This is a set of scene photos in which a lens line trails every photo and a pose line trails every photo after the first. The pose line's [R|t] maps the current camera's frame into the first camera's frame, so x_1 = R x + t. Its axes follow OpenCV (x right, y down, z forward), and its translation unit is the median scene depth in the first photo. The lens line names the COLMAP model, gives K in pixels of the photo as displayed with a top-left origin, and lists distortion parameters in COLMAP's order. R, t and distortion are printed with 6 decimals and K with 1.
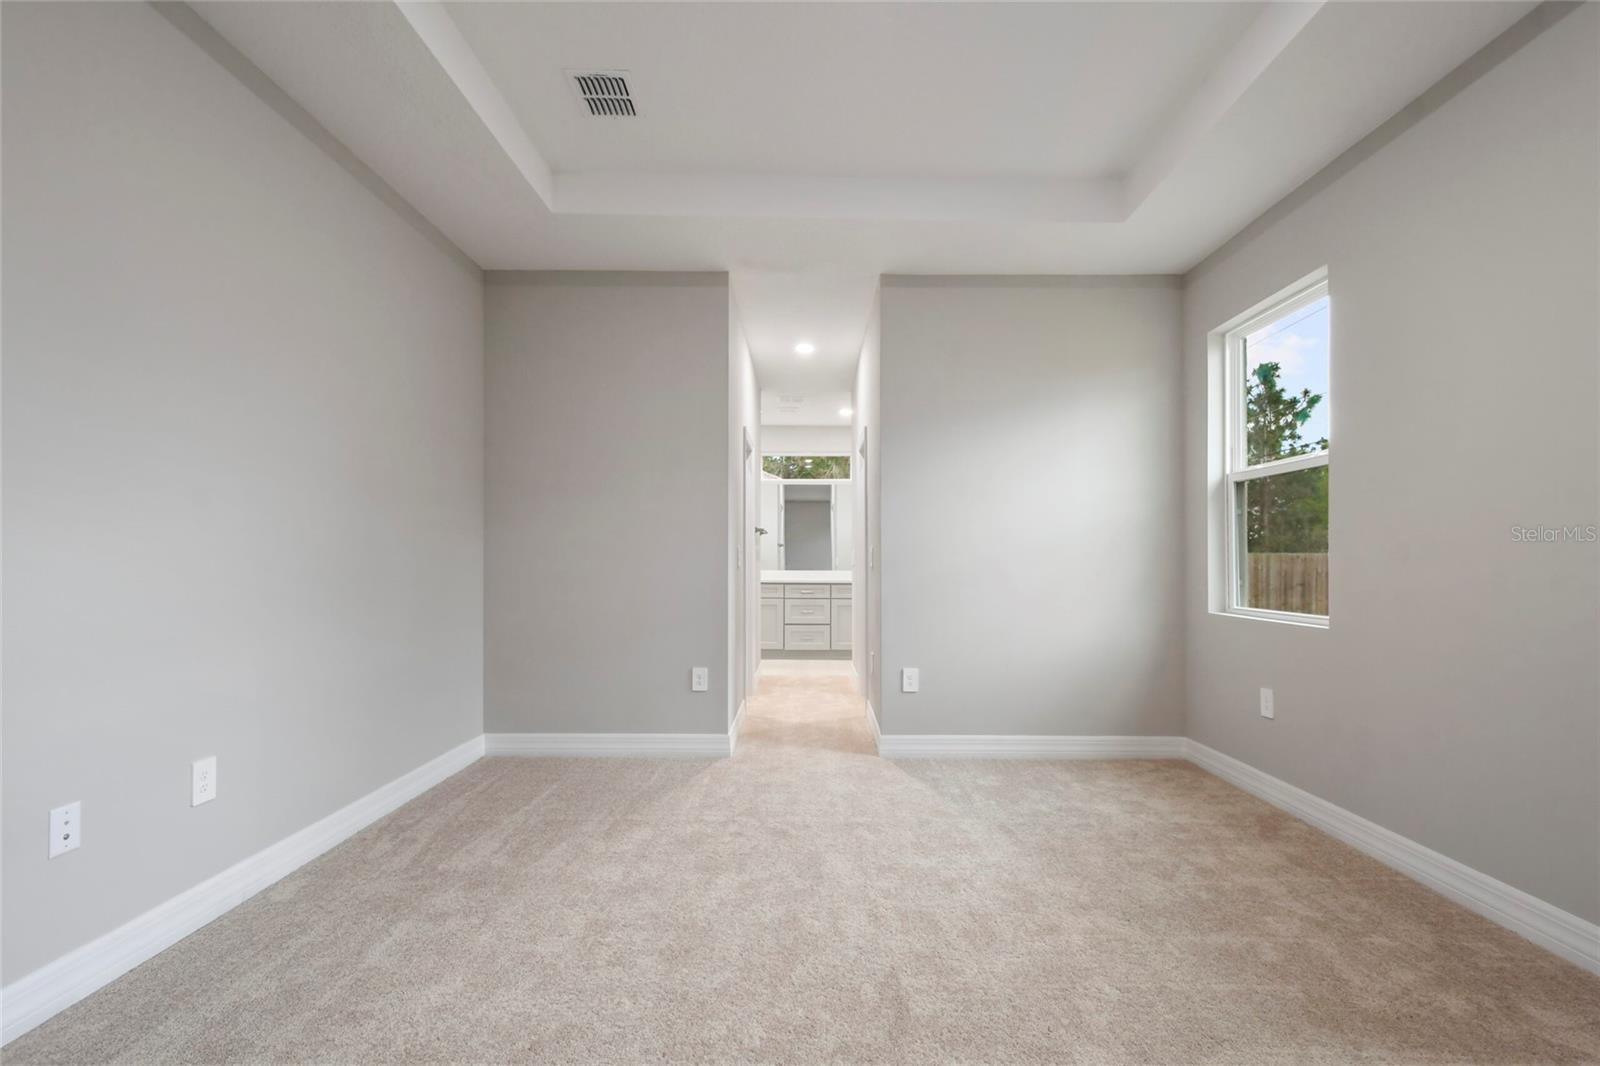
lens RADIAL K [[724.2, 0, 774.0], [0, 724.2, 555.8], [0, 0, 1]] dist [0.023655, -0.006675]
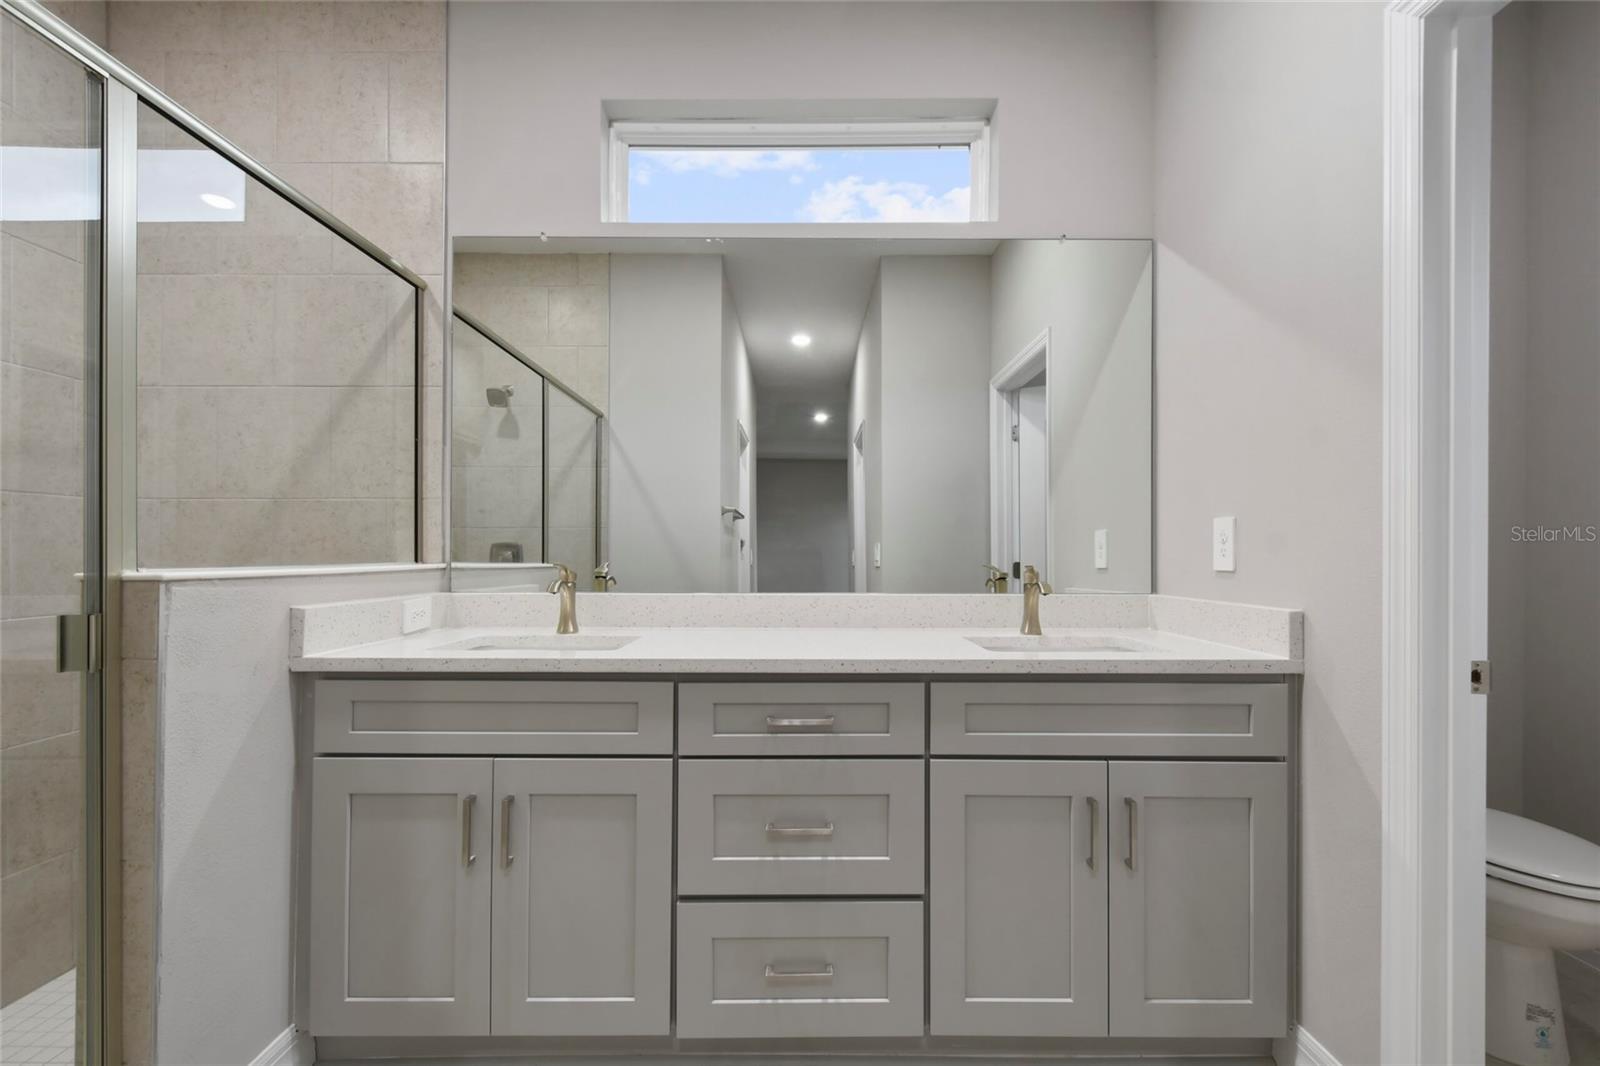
lens RADIAL K [[724.2, 0, 774.0], [0, 724.2, 555.8], [0, 0, 1]] dist [0.023655, -0.006675]
pose [[0.999964, 0.004945, 0.006915, 0.037550], [-0.004998, 0.999959, 0.007561, 0.006291], [-0.006877, -0.007596, 0.999948, 0.815389]]
